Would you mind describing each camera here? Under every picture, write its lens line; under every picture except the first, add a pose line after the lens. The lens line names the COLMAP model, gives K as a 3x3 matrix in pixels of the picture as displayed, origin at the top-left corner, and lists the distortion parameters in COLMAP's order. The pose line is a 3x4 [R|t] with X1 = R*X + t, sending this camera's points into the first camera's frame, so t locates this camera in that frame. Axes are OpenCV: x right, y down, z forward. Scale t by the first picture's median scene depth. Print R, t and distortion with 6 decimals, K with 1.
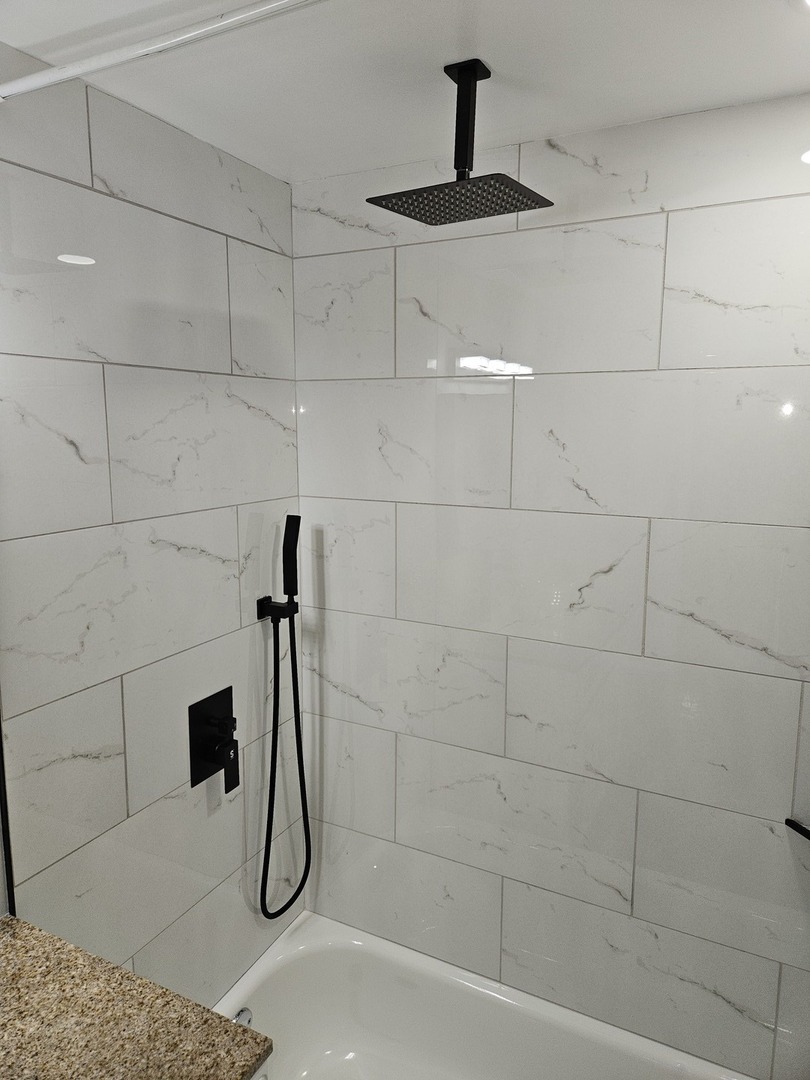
lens RADIAL K [[714.7, 0, 404.6], [0, 714.7, 530.5], [0, 0, 1]] dist [0.063314, -0.054107]
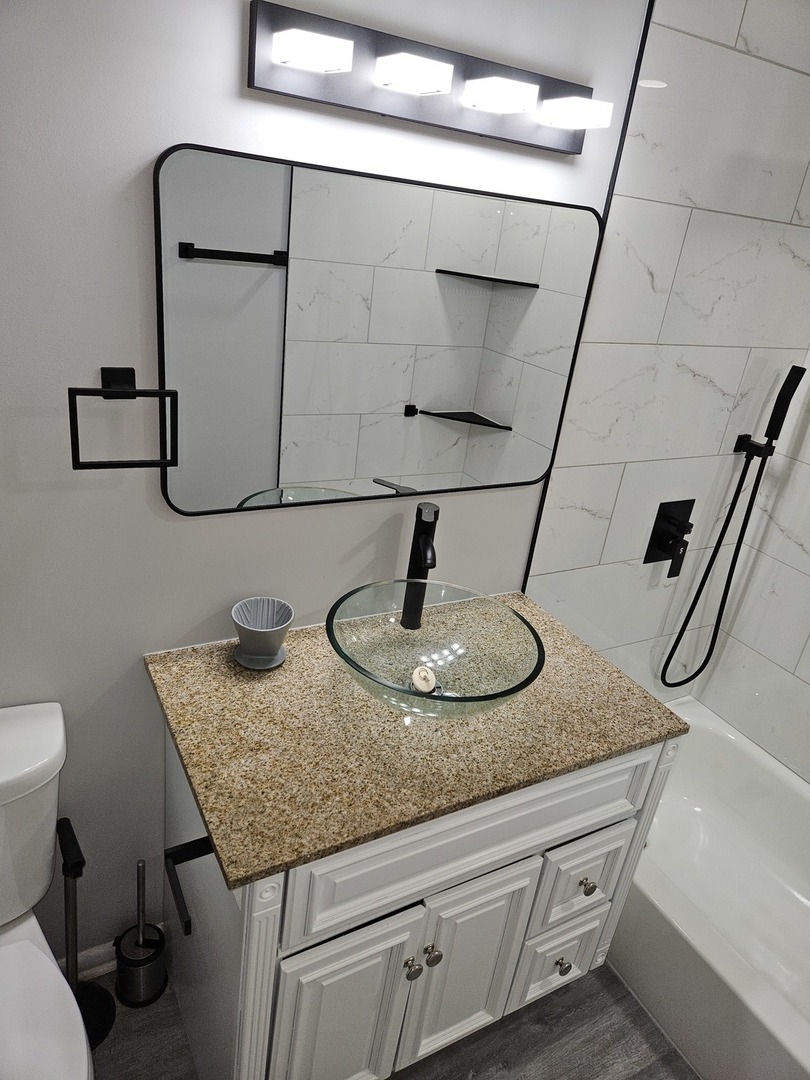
lens RADIAL K [[714.7, 0, 404.6], [0, 714.7, 530.5], [0, 0, 1]] dist [0.063314, -0.054107]
pose [[0.824890, 0.313431, -0.470444, -0.058274], [-0.200678, 0.940372, 0.274644, 0.031914], [0.528475, -0.132144, 0.838602, -0.277434]]
